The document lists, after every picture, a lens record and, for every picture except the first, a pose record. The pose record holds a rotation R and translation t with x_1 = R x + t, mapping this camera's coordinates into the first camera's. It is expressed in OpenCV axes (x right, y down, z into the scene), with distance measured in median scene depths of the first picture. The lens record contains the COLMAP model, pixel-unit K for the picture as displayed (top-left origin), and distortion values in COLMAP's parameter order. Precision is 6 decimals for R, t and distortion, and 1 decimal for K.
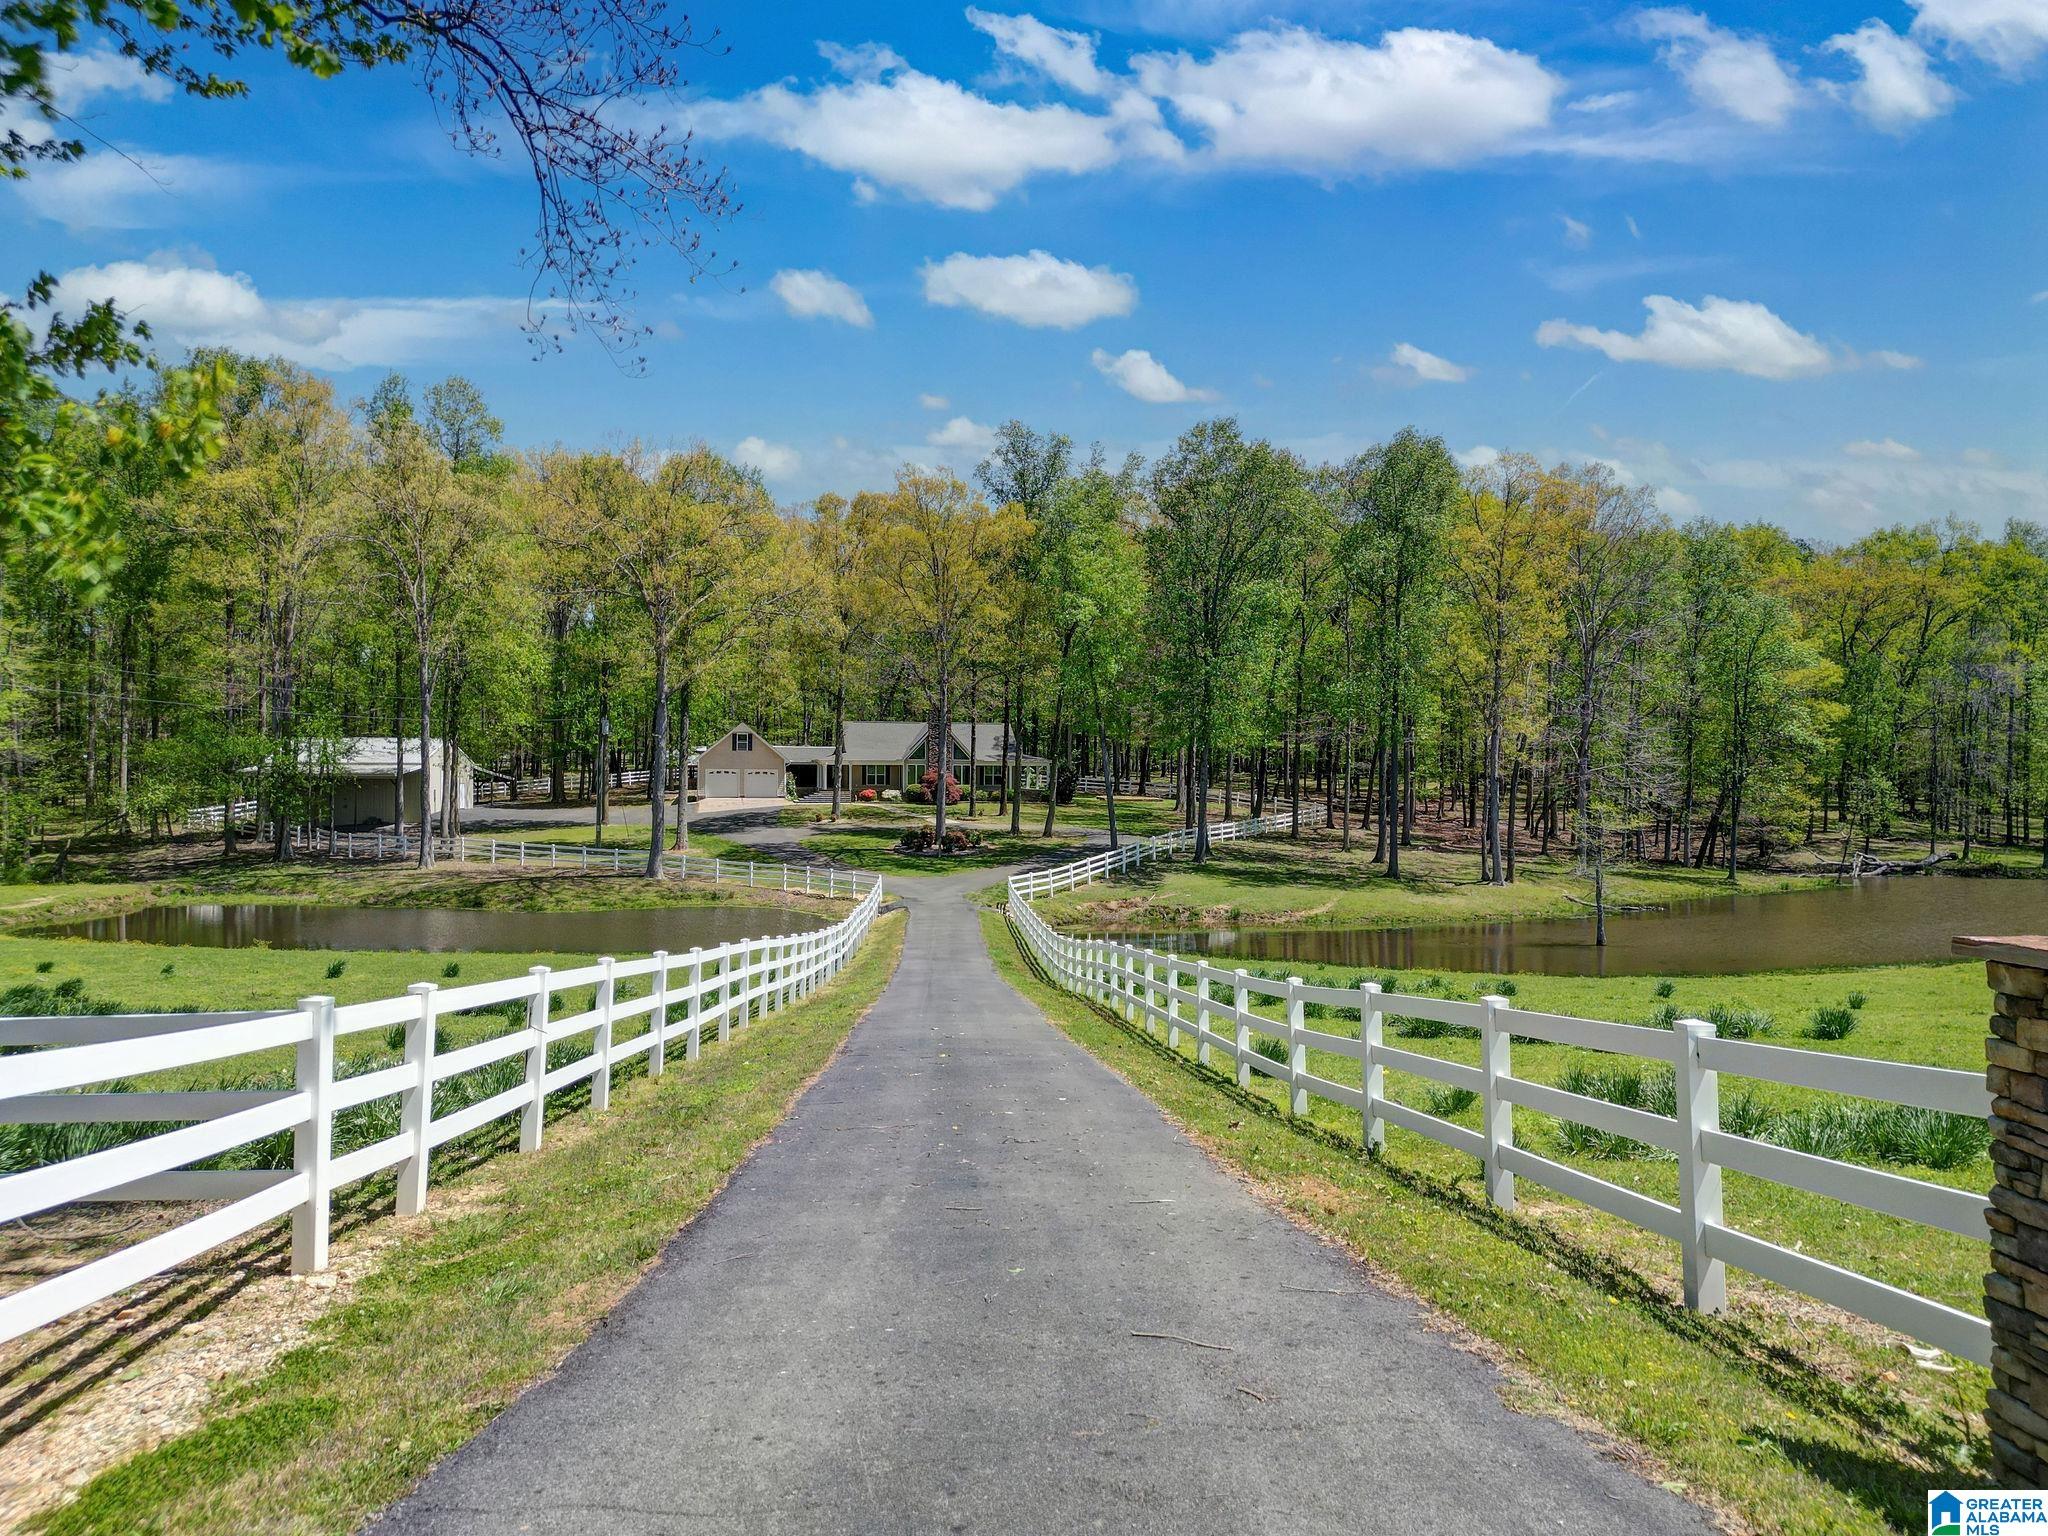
lens RADIAL K [[1443.0, 0, 1020.4], [0, 1443.0, 714.2], [0, 0, 1]] dist [0.080844, -0.075166]
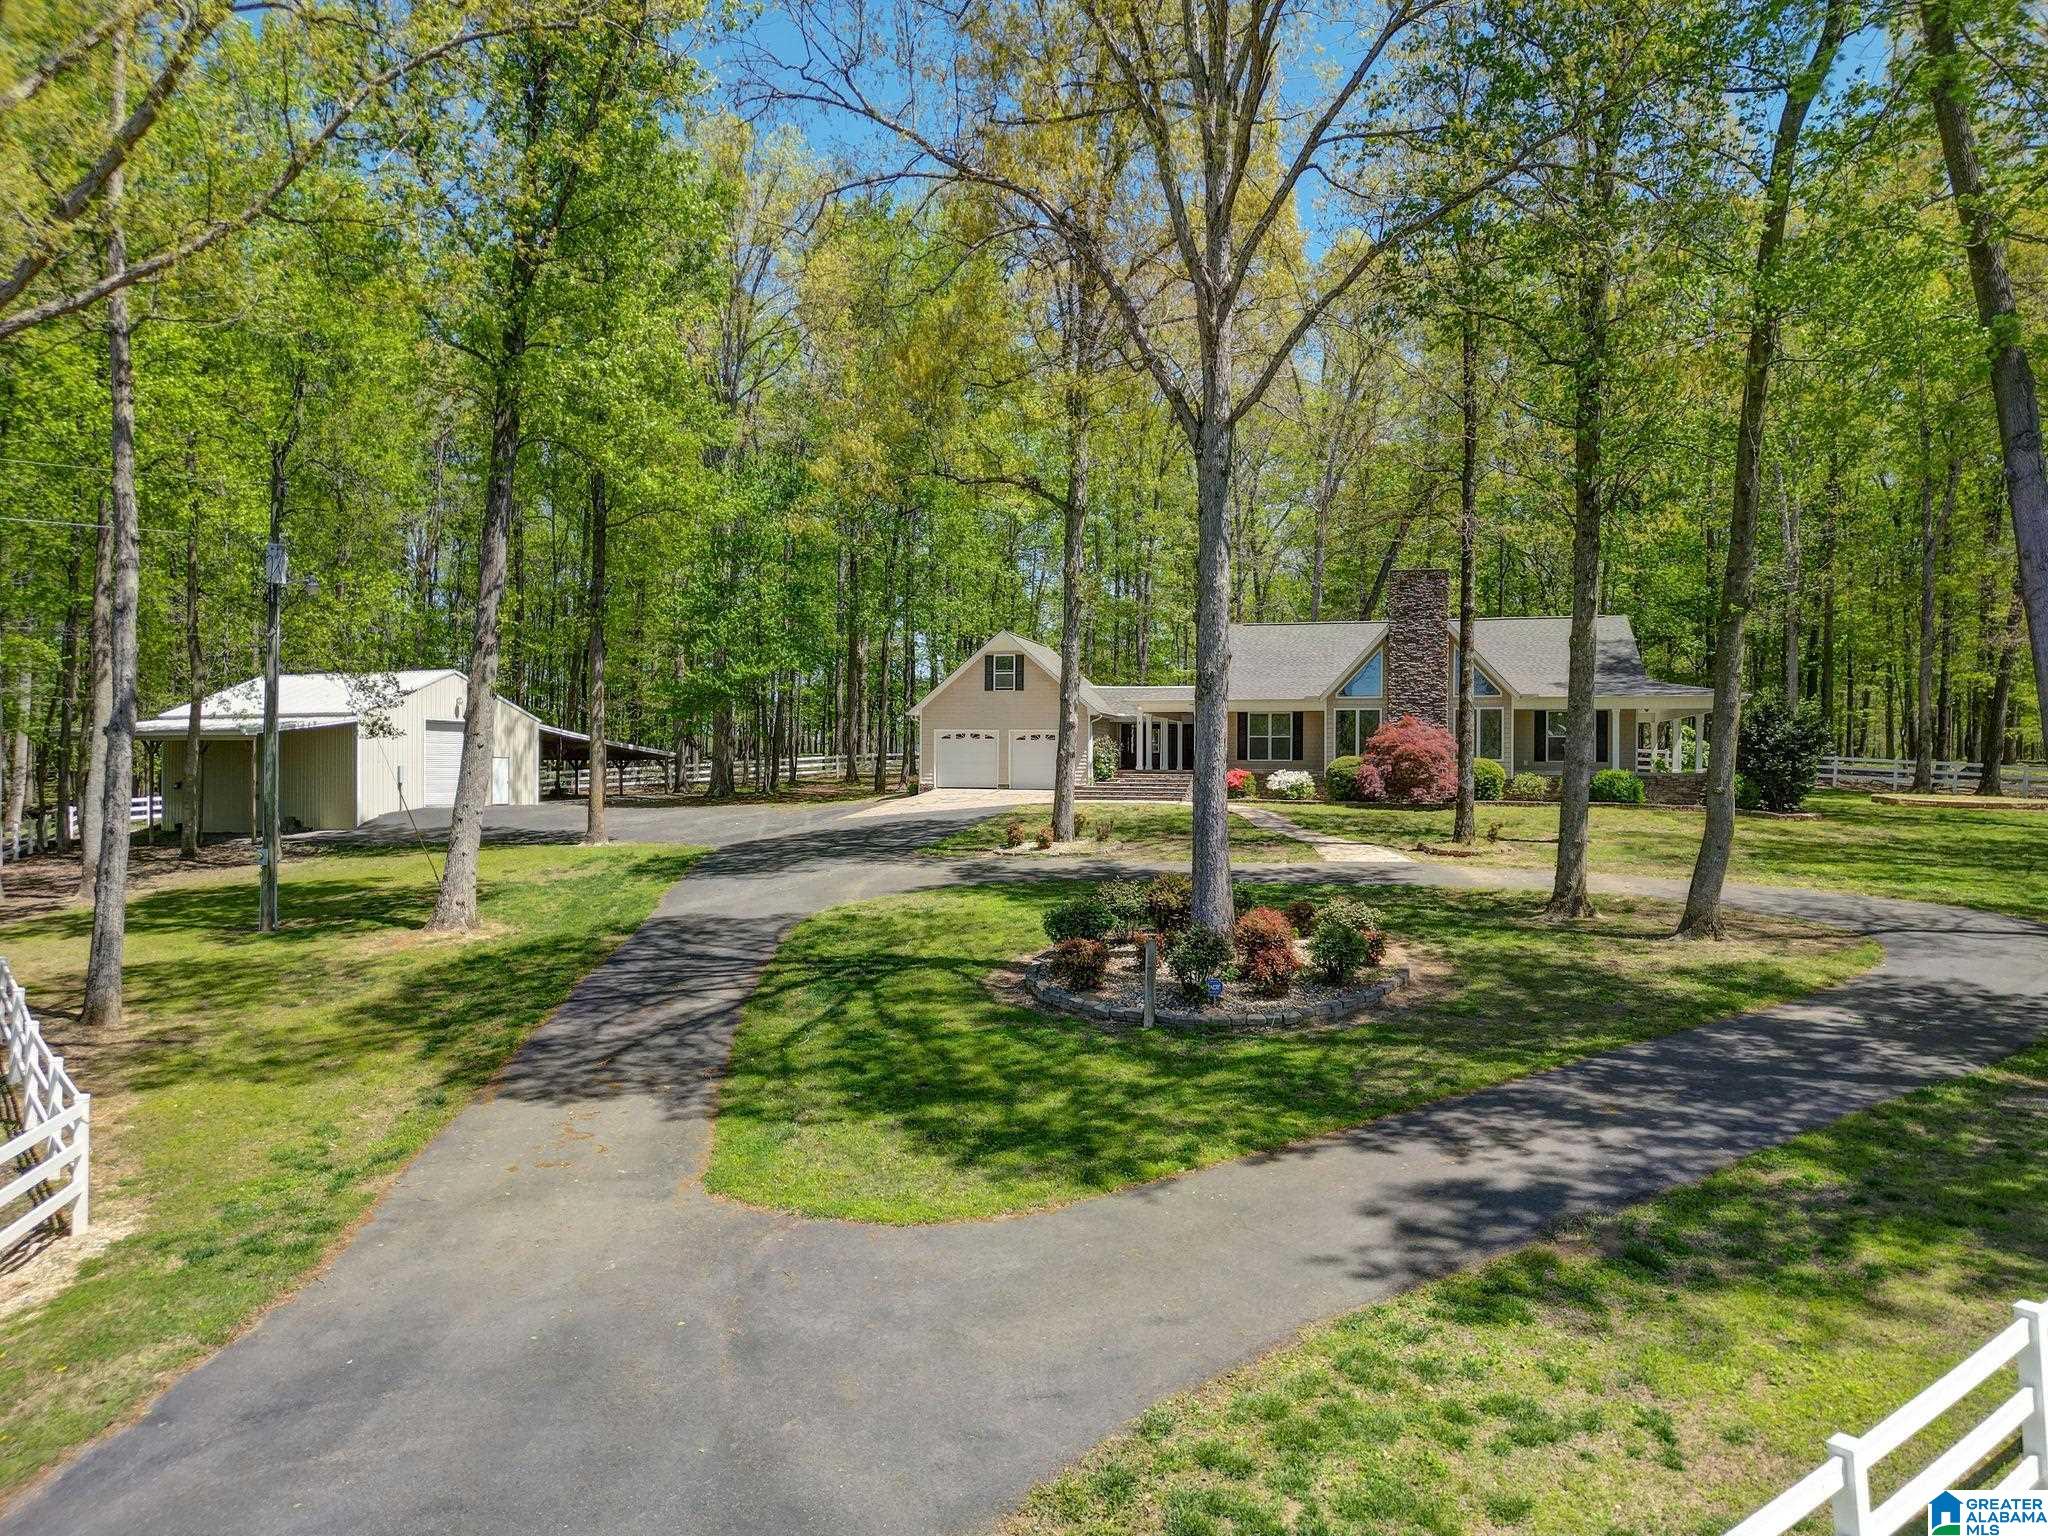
lens RADIAL K [[1443.0, 0, 1020.4], [0, 1443.0, 714.2], [0, 0, 1]] dist [0.080844, -0.075166]
pose [[0.898166, -0.016814, -0.439335, 0.022515], [0.013104, 0.999848, -0.011477, 0.040260], [0.439461, 0.004551, 0.898250, 0.600726]]
